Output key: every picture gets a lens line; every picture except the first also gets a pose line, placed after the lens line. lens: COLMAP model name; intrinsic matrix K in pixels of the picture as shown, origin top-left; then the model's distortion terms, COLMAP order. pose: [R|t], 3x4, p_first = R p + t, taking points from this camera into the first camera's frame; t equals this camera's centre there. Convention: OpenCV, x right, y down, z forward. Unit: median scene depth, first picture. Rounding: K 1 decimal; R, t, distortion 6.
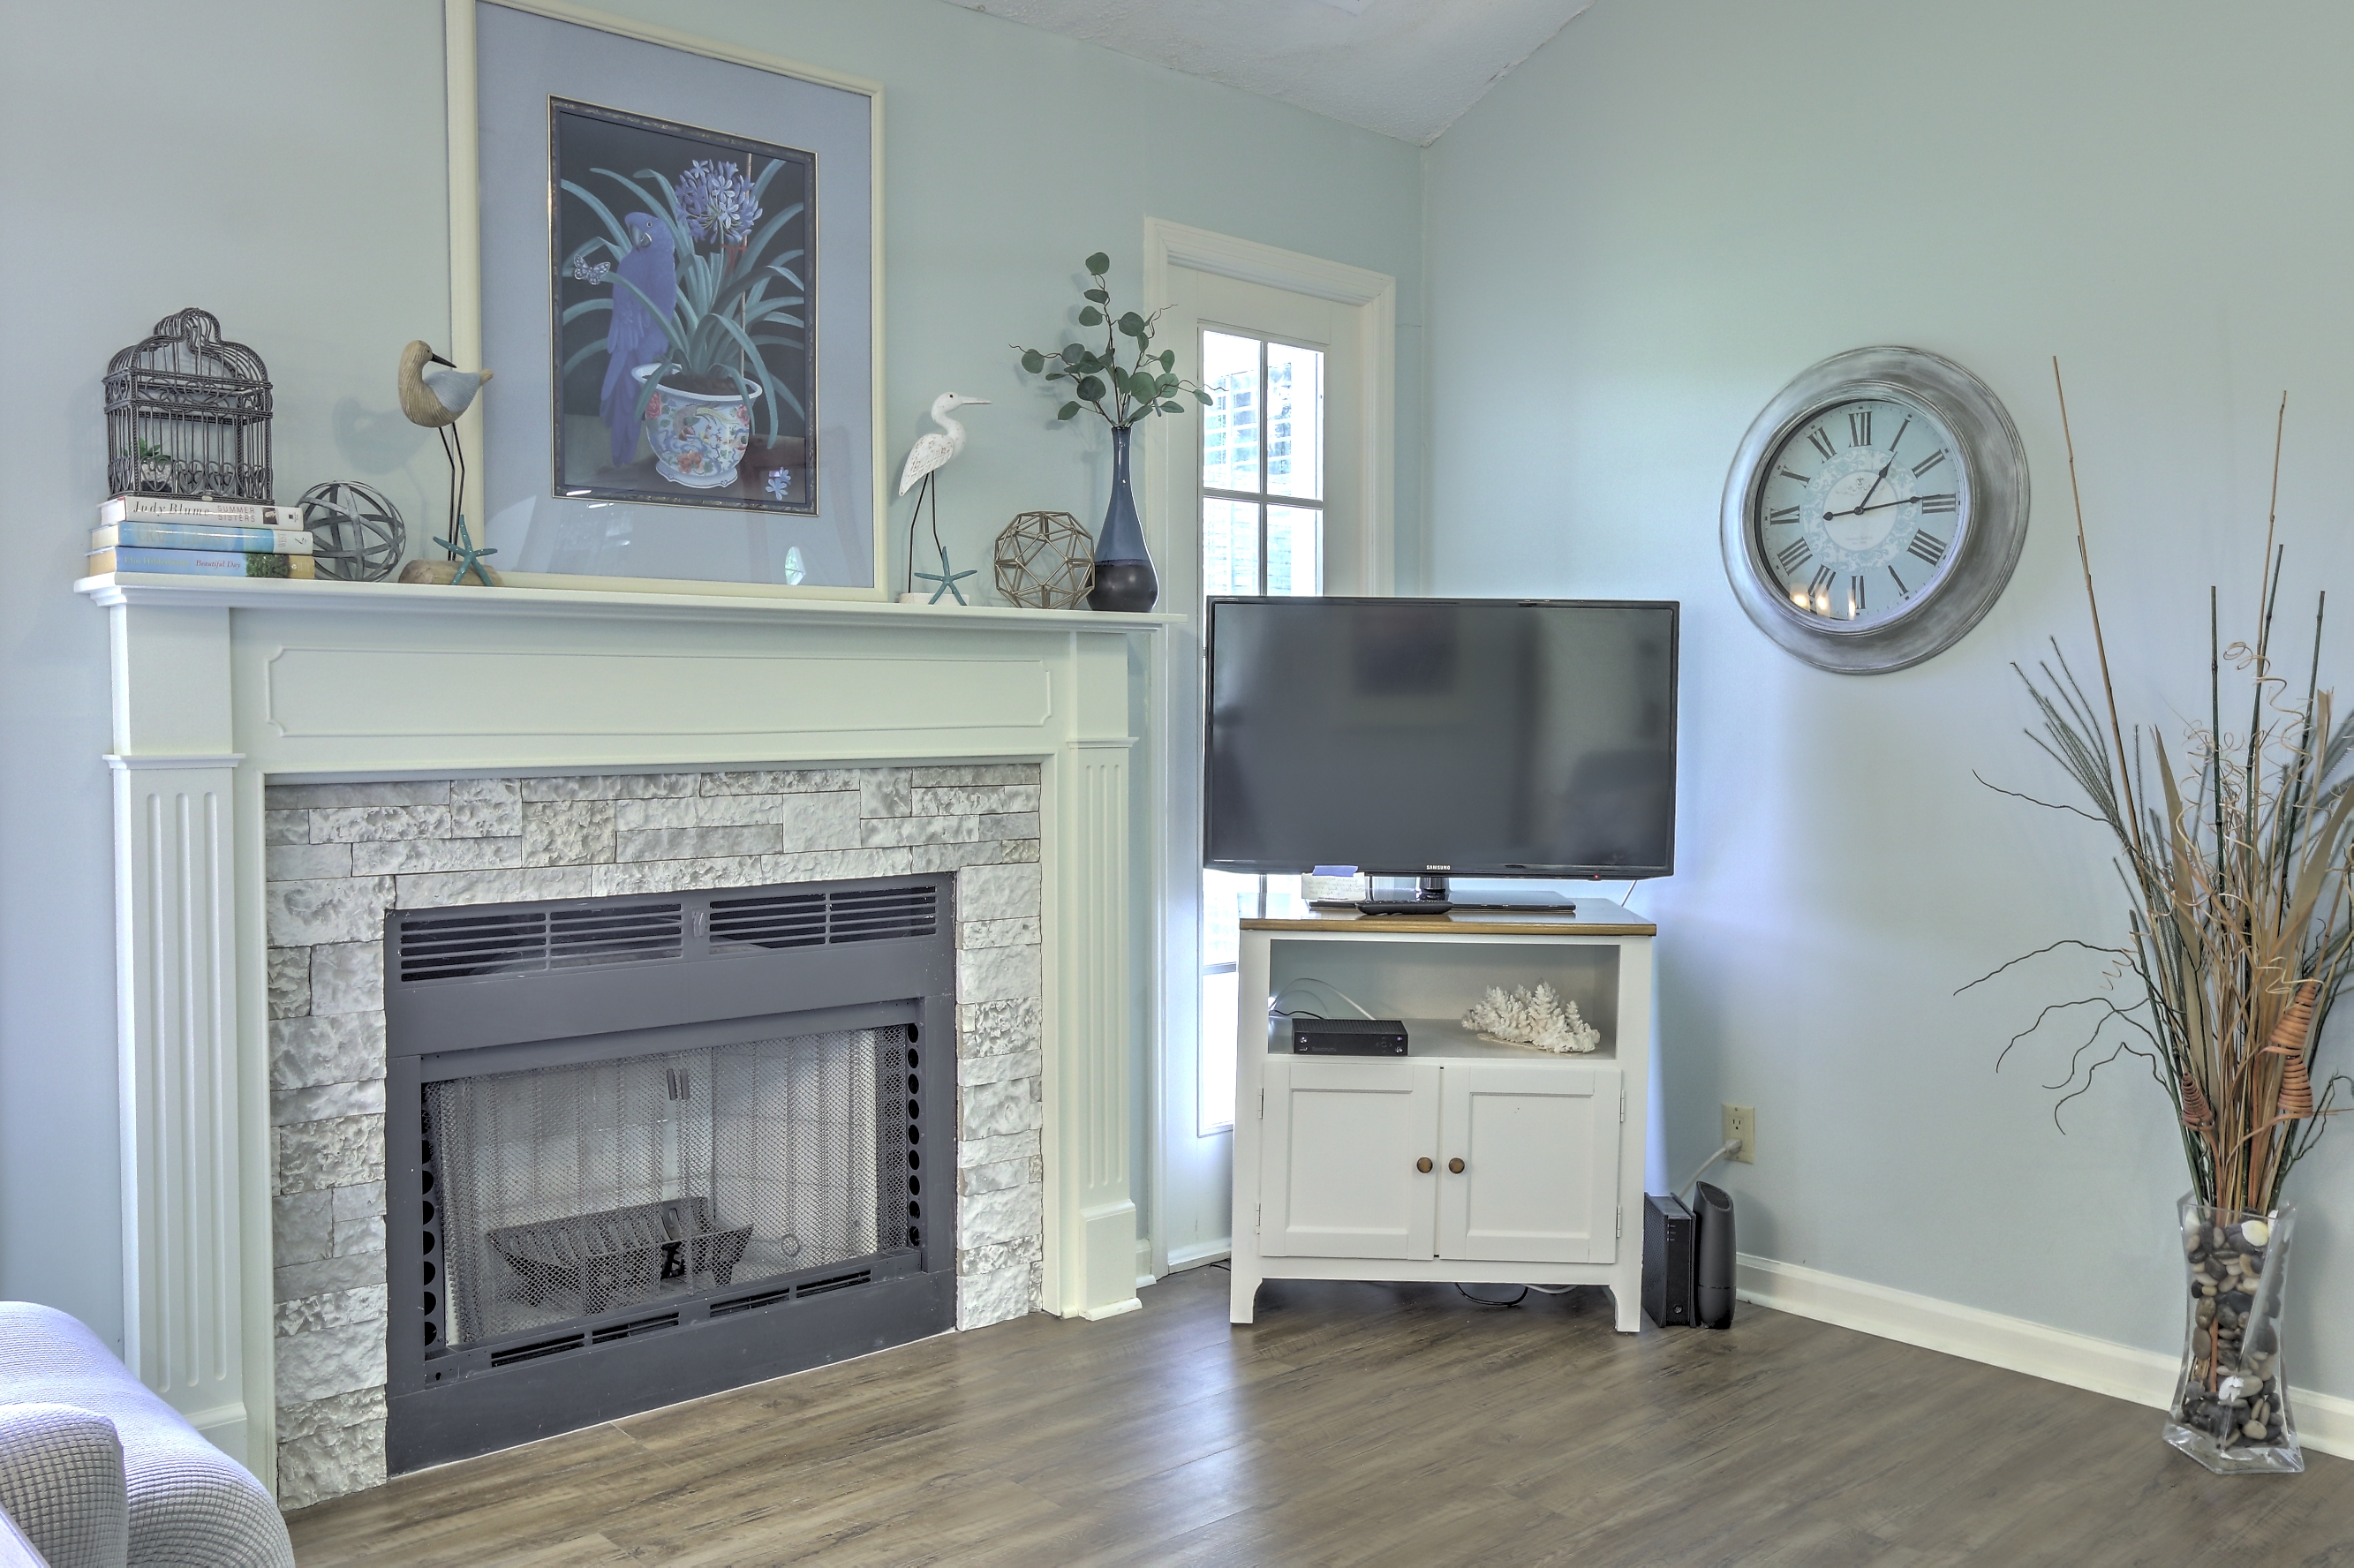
lens RADIAL K [[1929.6, 0, 1164.3], [0, 1929.6, 773.7], [0, 0, 1]] dist [-0.005386, 0.022466]
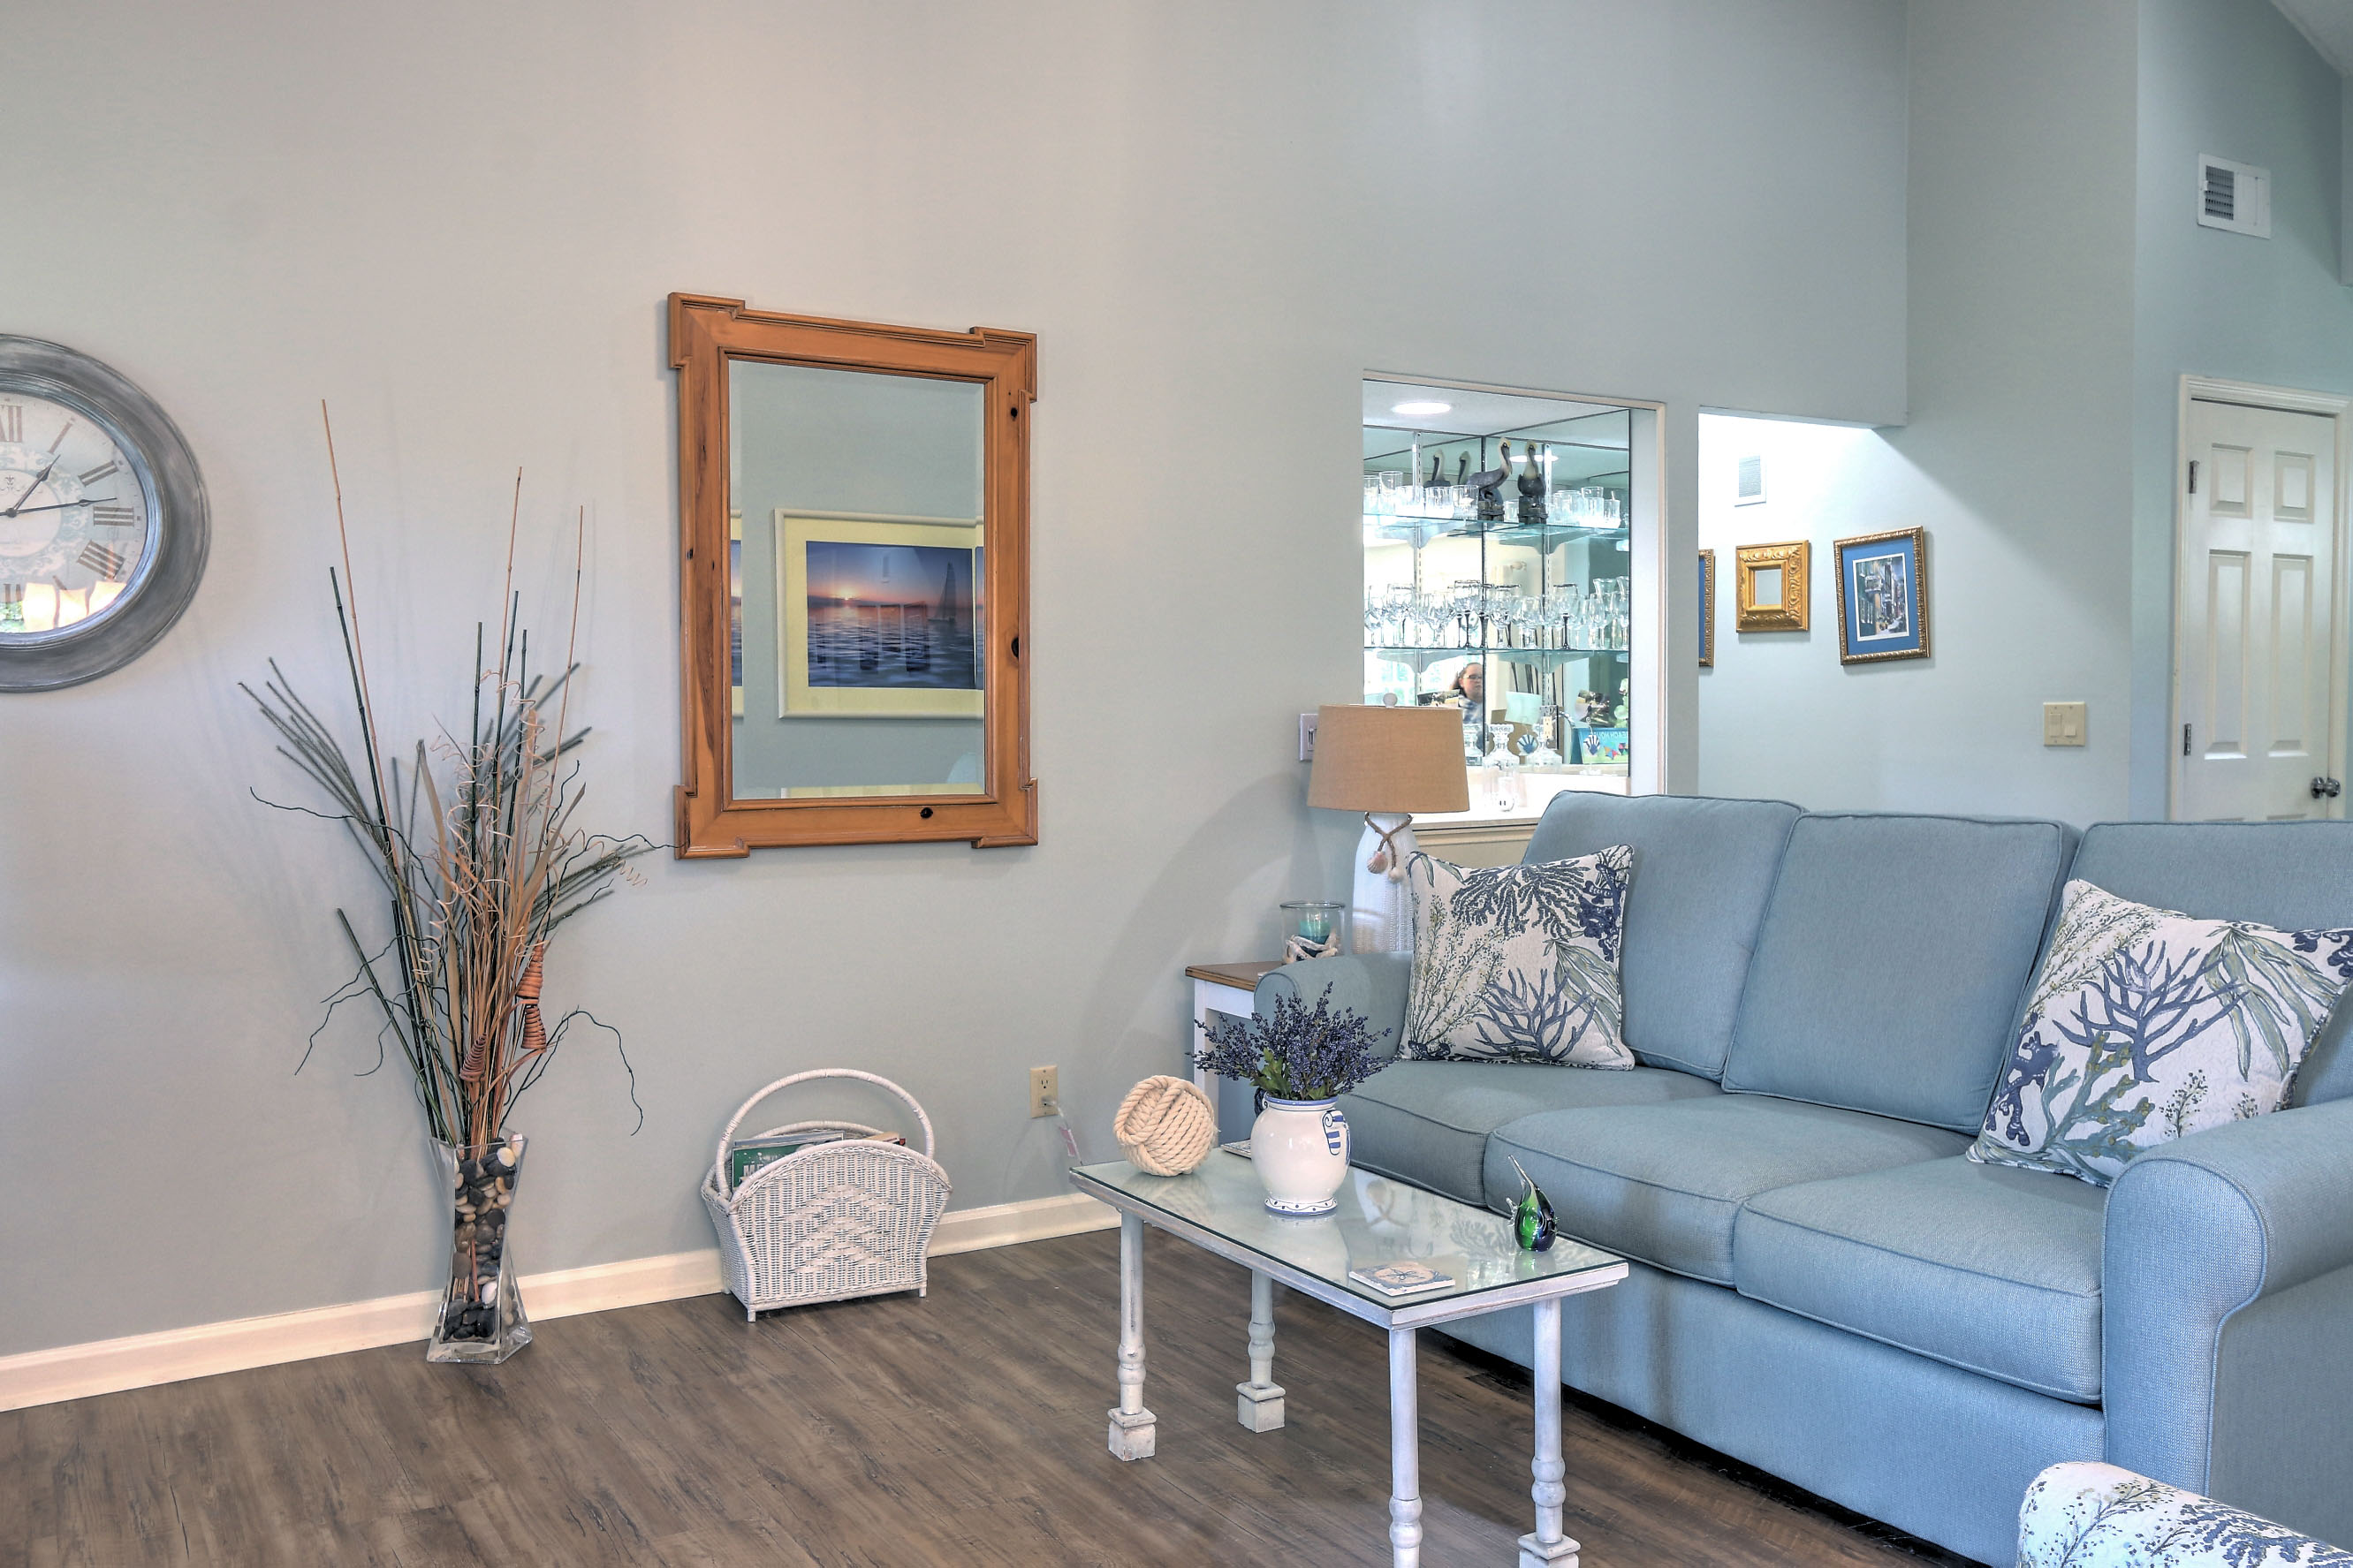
lens RADIAL K [[1928.6, 0, 1163.8], [0, 1928.6, 773.7], [0, 0, 1]] dist [-0.005386, 0.022466]
pose [[0.182444, -0.037294, 0.982509, -0.471300], [0.041118, 0.998696, 0.030273, -0.019134], [-0.982356, 0.034875, 0.183739, 0.317757]]
